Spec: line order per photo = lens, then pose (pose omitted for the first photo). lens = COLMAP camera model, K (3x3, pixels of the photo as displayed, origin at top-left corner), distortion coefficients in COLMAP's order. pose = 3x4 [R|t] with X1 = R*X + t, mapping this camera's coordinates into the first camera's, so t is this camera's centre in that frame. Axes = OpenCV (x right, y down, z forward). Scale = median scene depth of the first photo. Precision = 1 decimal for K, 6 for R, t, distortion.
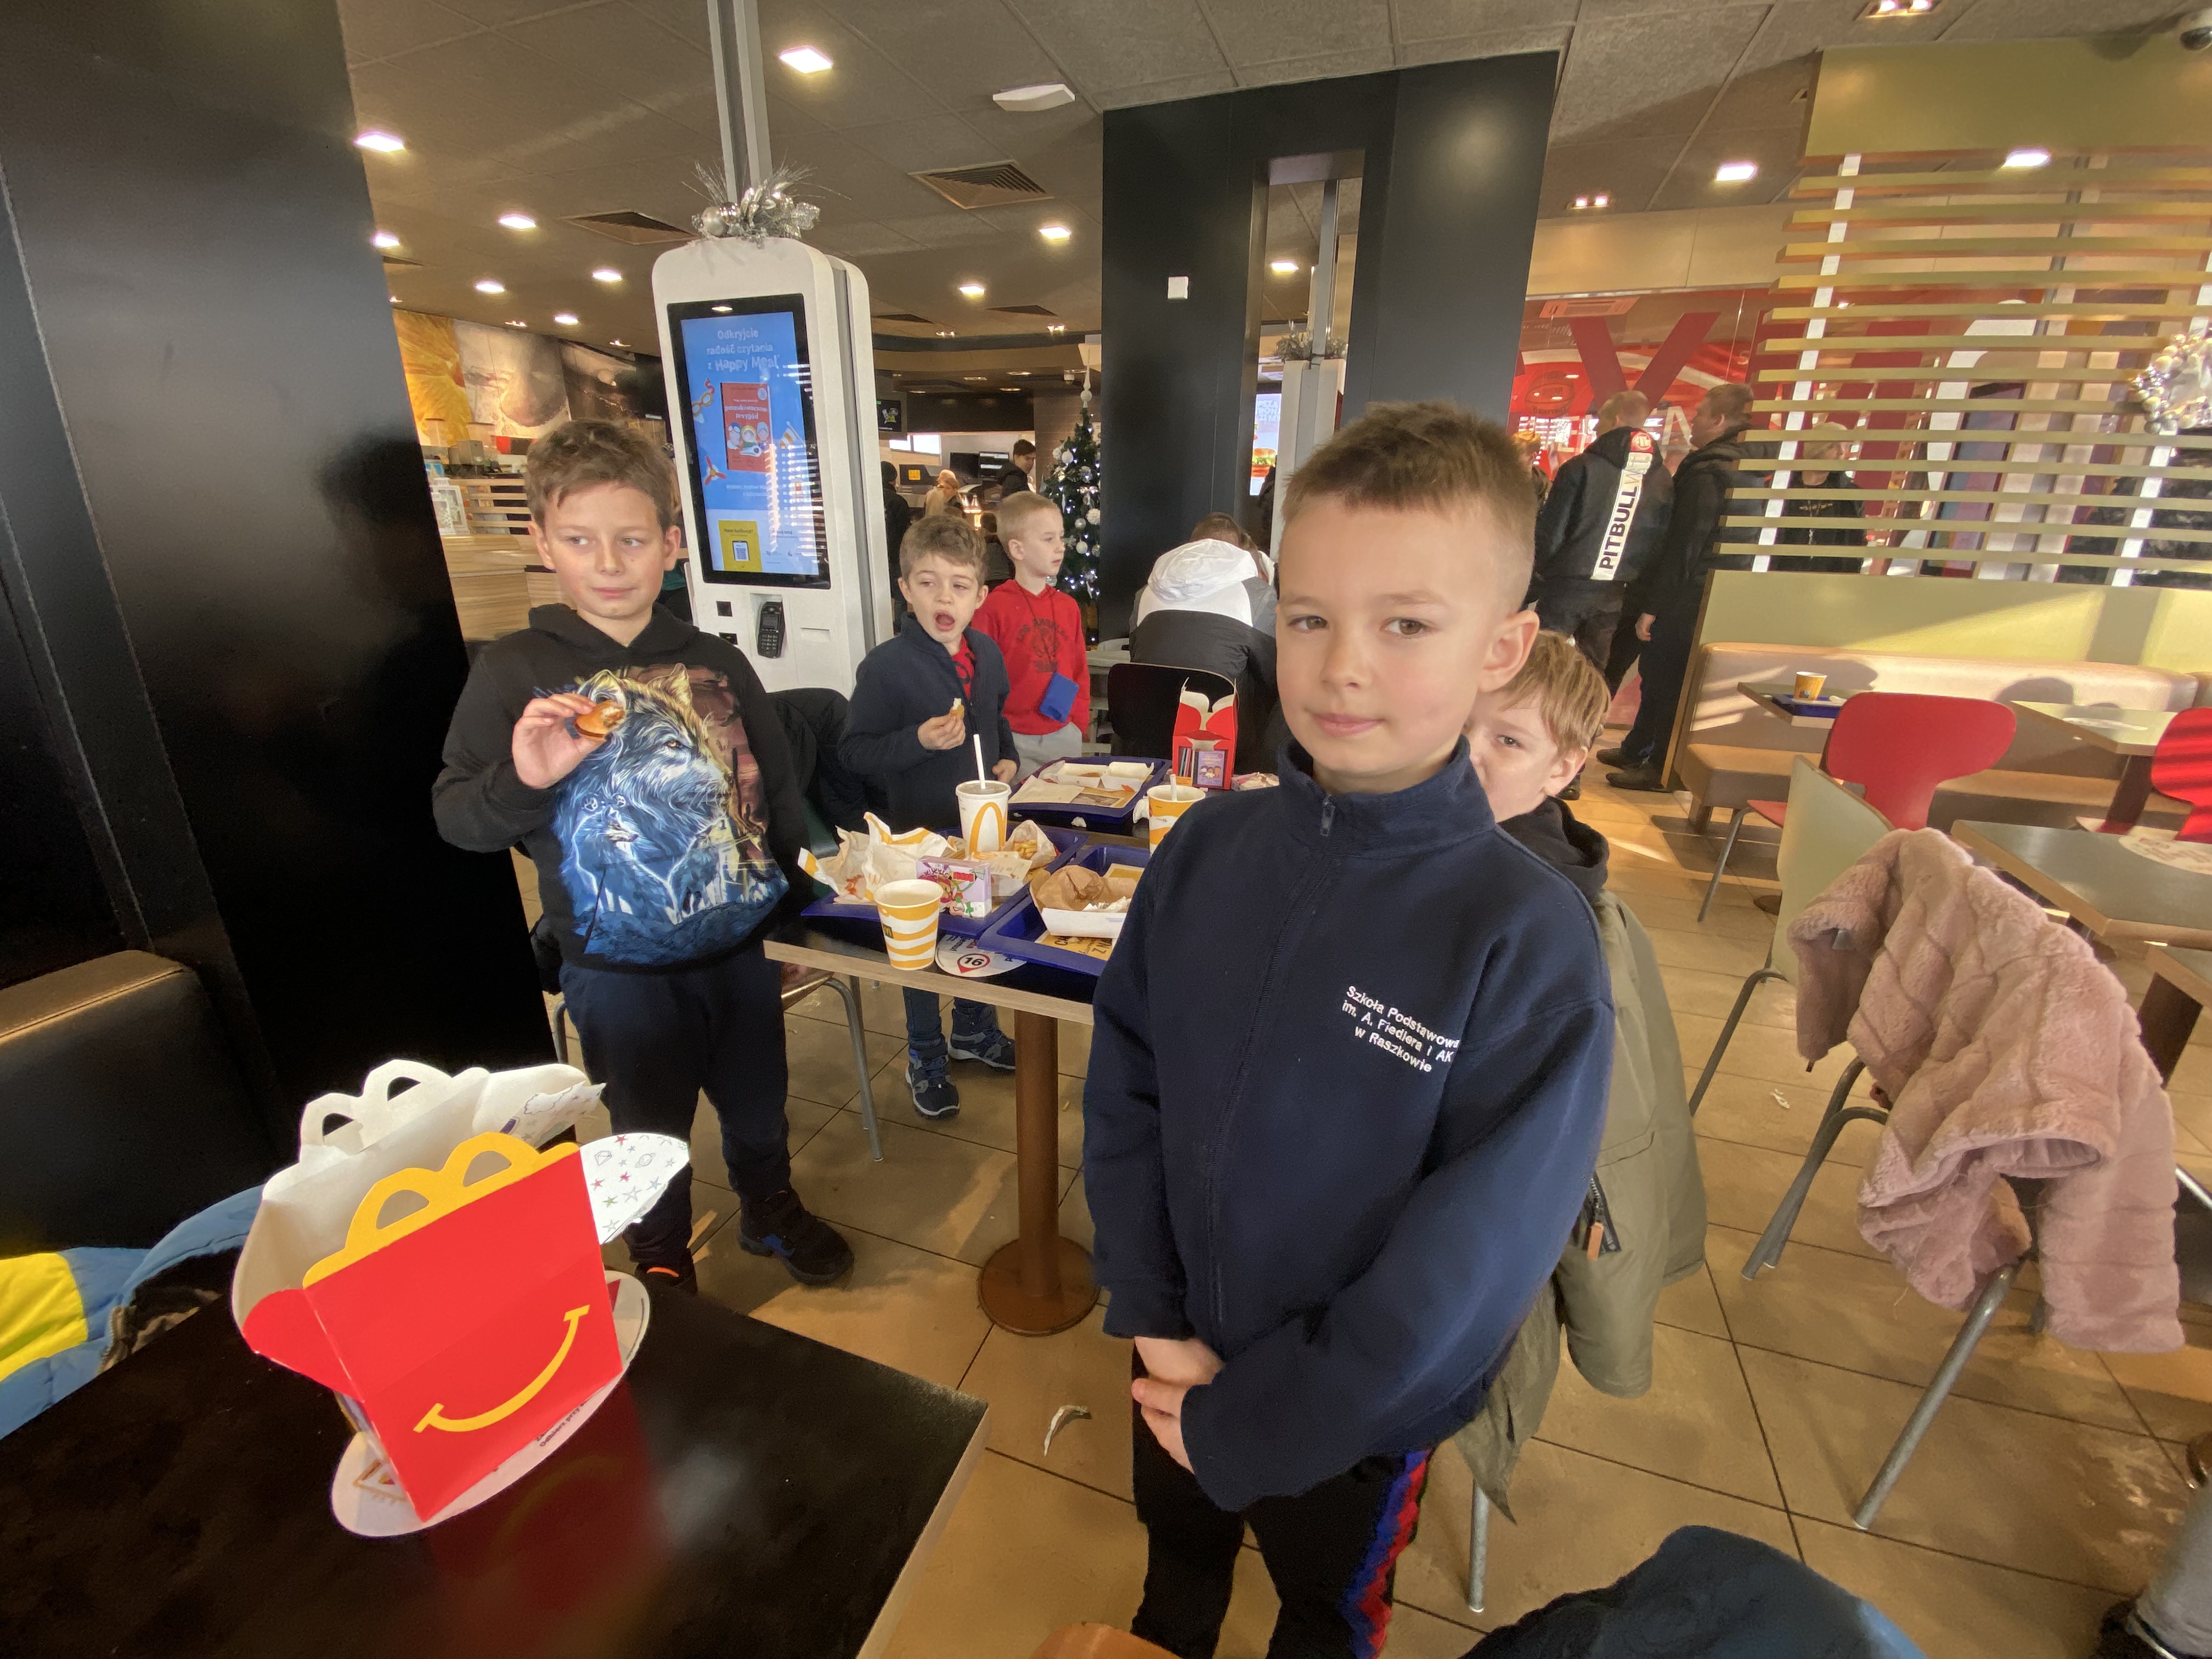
lens RADIAL K [[877.7, 0, 1104.0], [0, 877.7, 837.1], [0, 0, 1]] dist [0.015679, -0.015662]
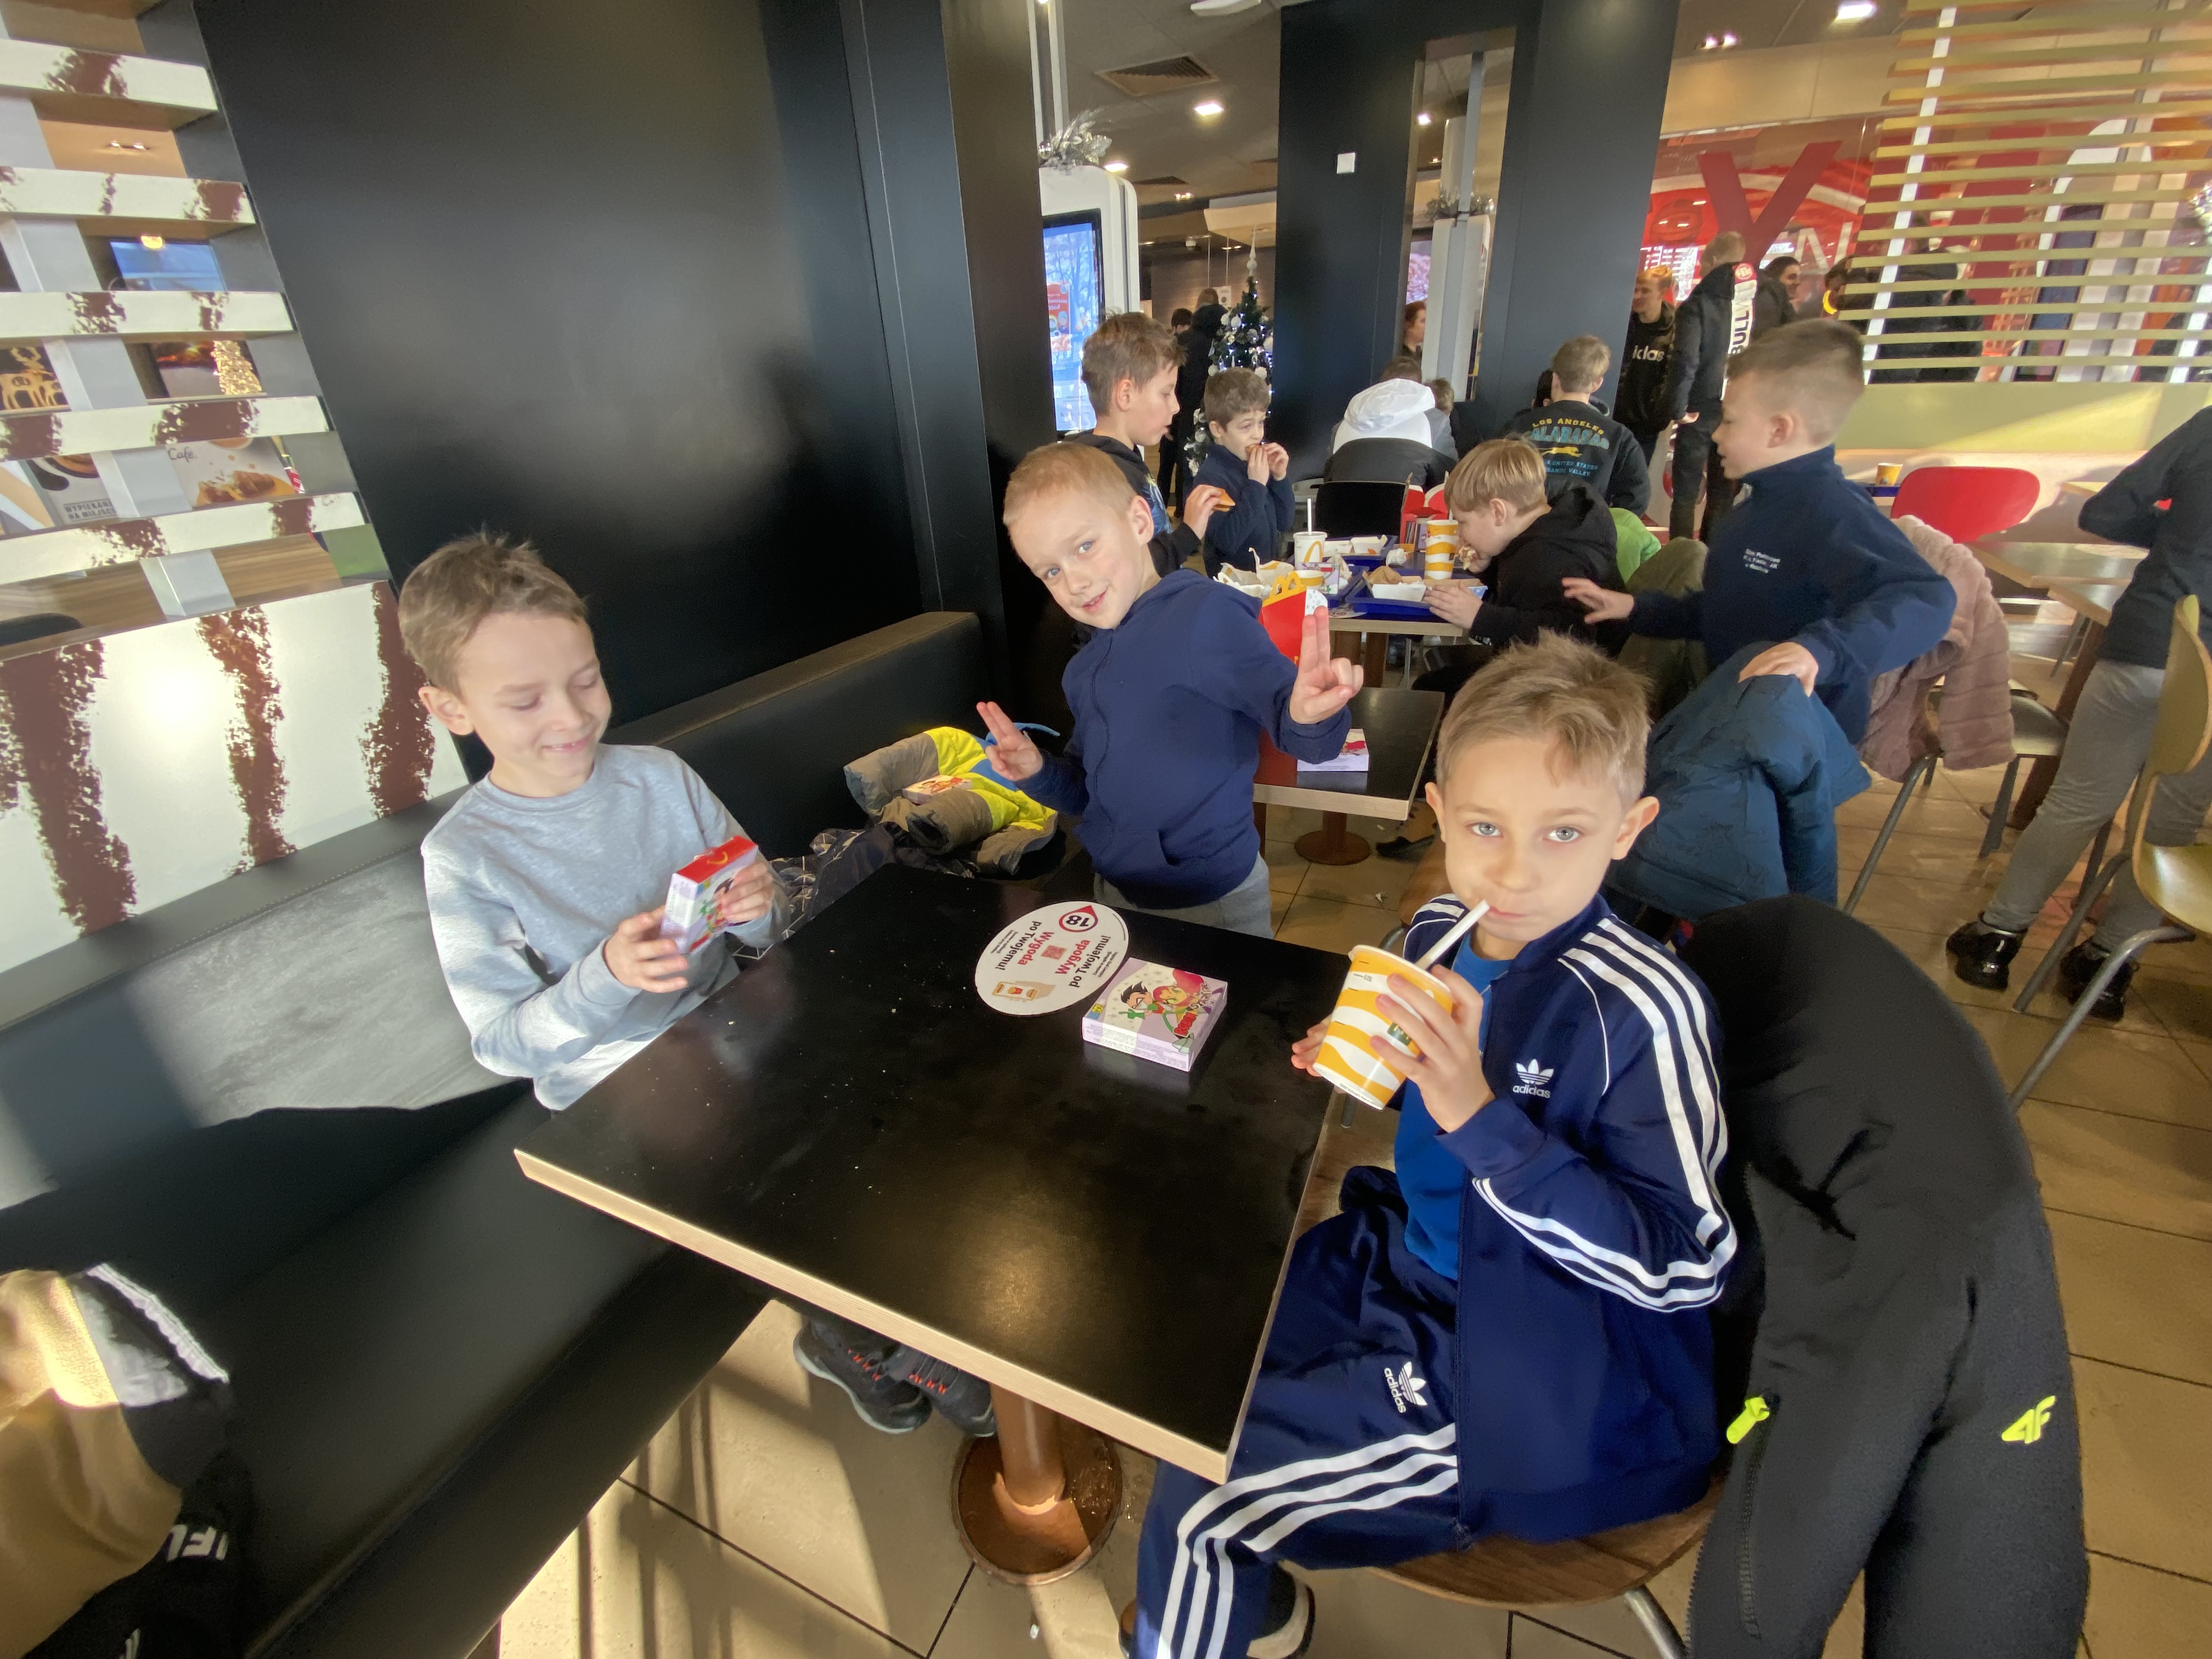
lens RADIAL K [[888.0, 0, 1106.0], [0, 888.0, 829.5], [0, 0, 1]] dist [0.003384, -0.011768]
pose [[0.995585, -0.022873, -0.091035, -0.165291], [0.032537, 0.993820, 0.106131, 0.134394], [0.088045, -0.108624, 0.990176, -0.322668]]
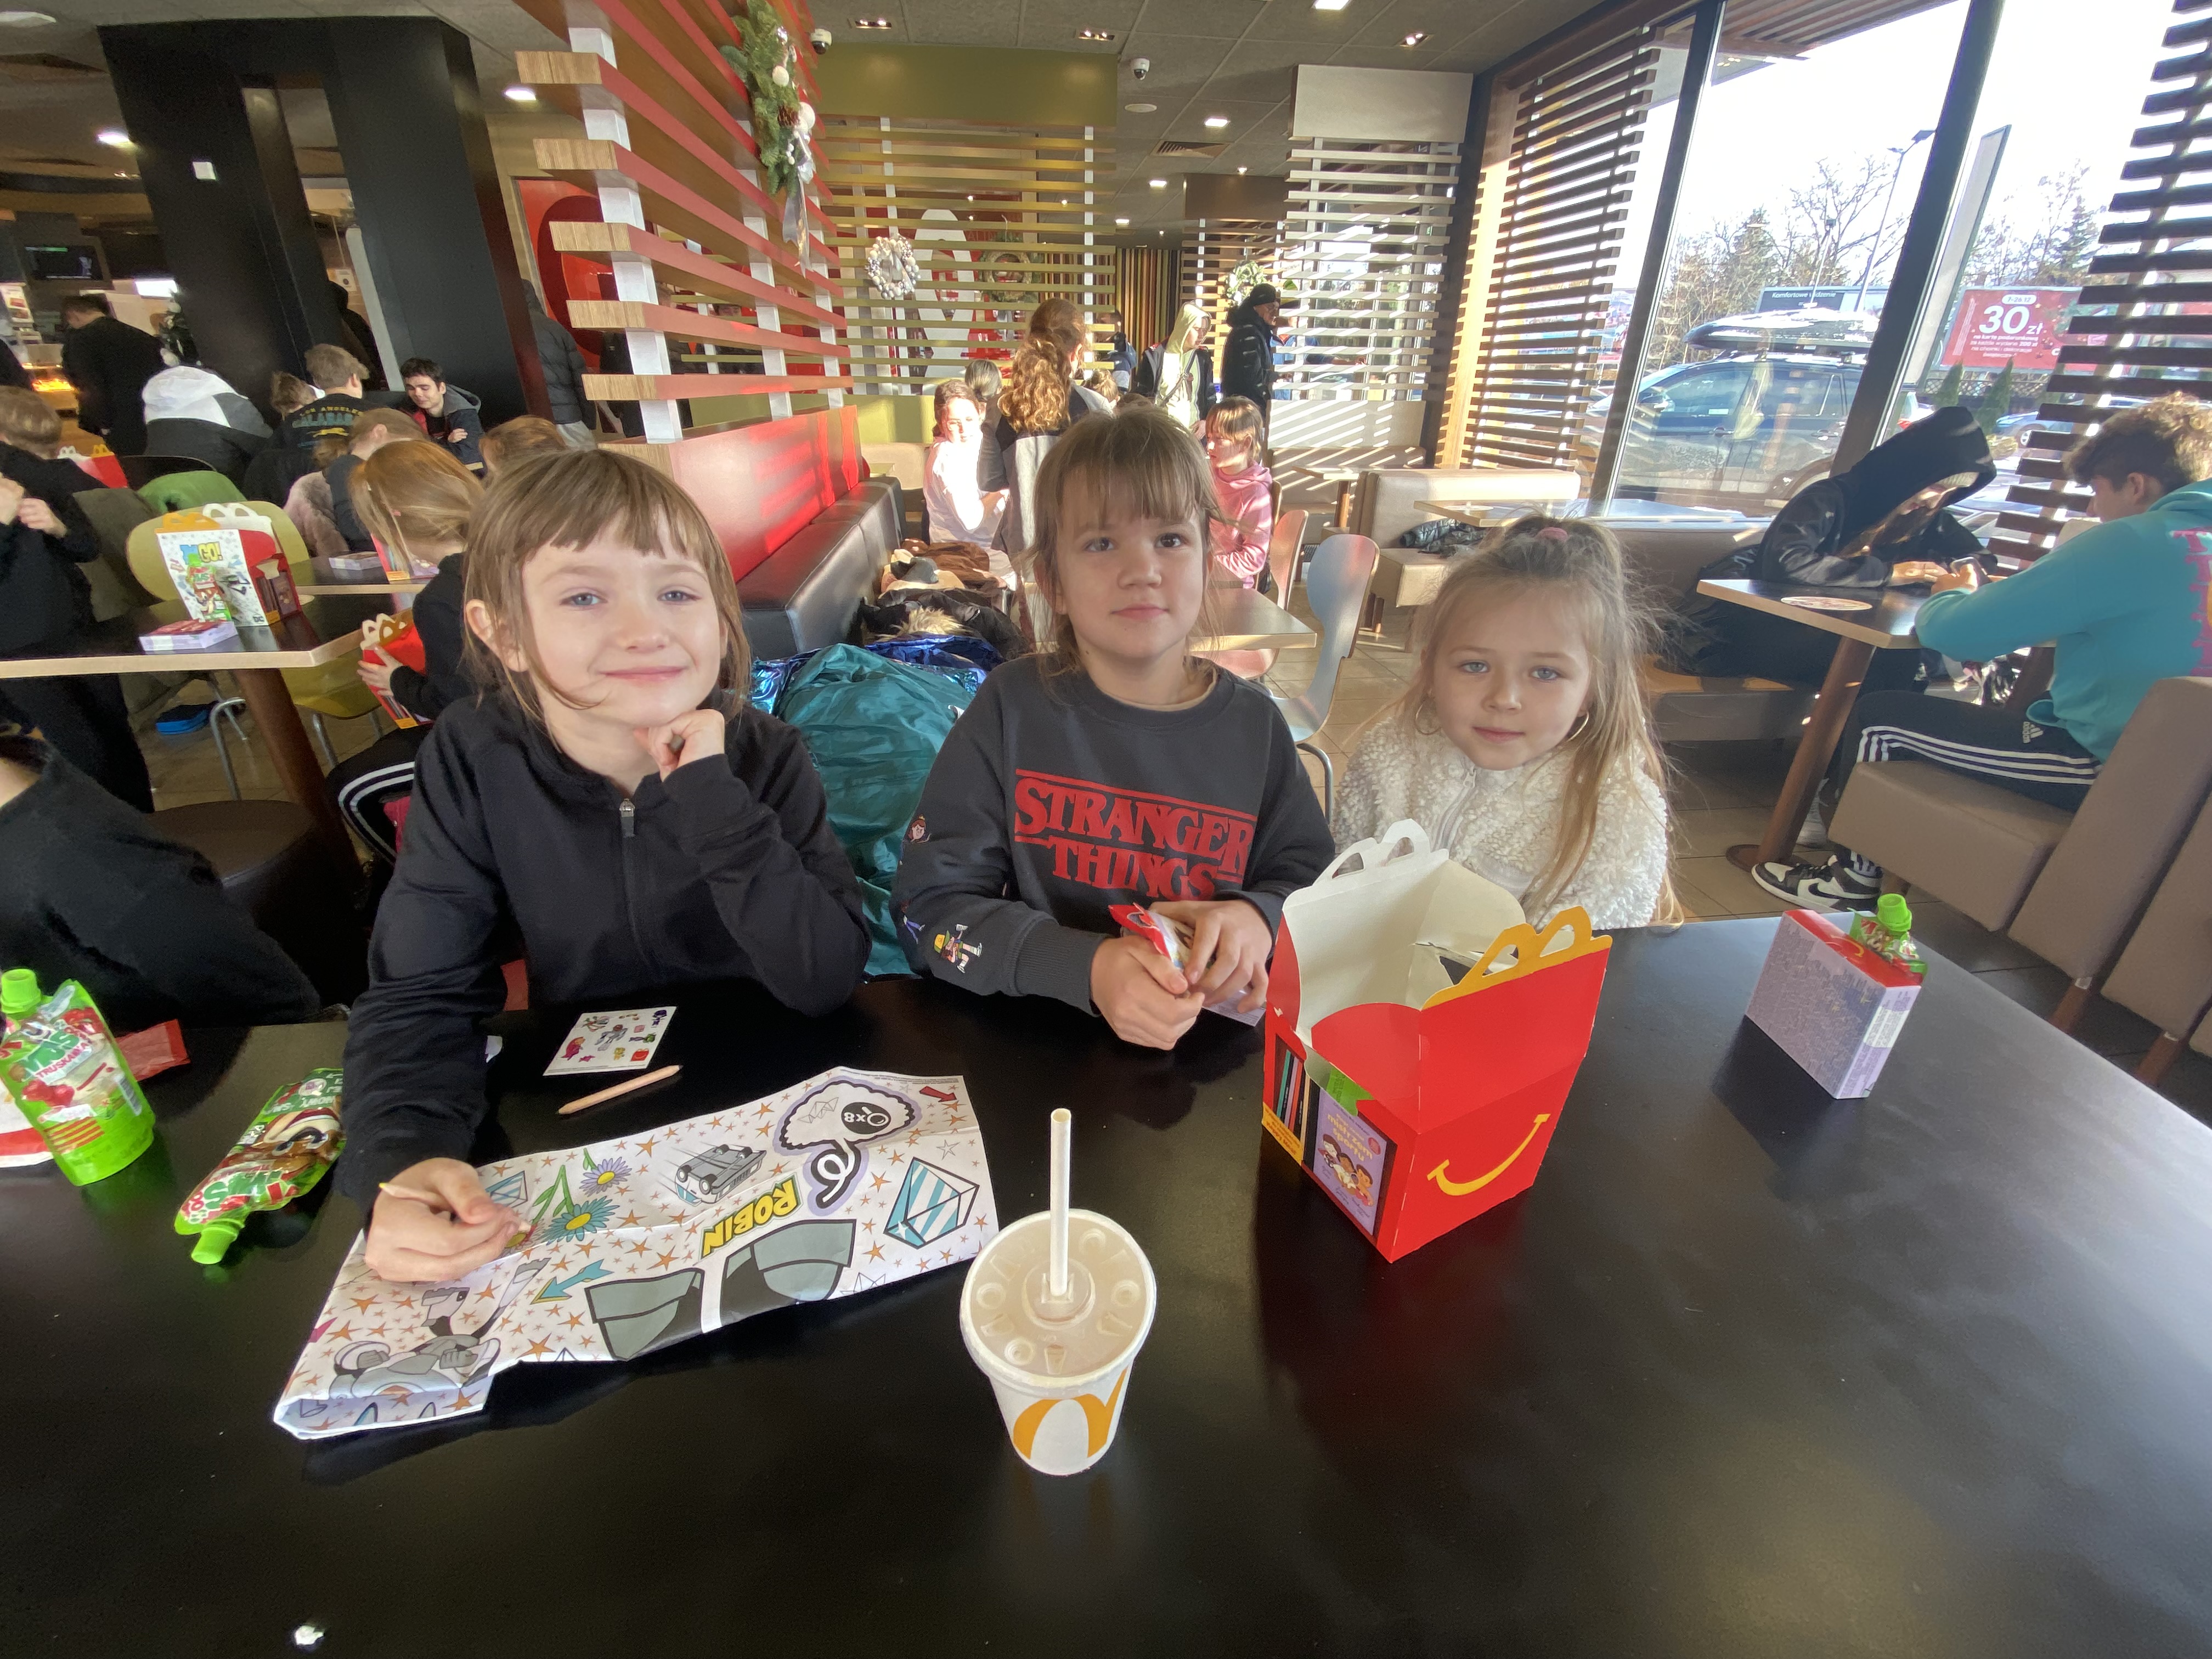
lens RADIAL K [[877.7, 0, 1104.0], [0, 877.7, 837.1], [0, 0, 1]] dist [0.015679, -0.015662]
pose [[0.892226, -0.207631, 0.401026, 0.612726], [0.155501, 0.974984, 0.158828, 0.354157], [-0.423972, -0.079351, 0.902193, -0.826632]]
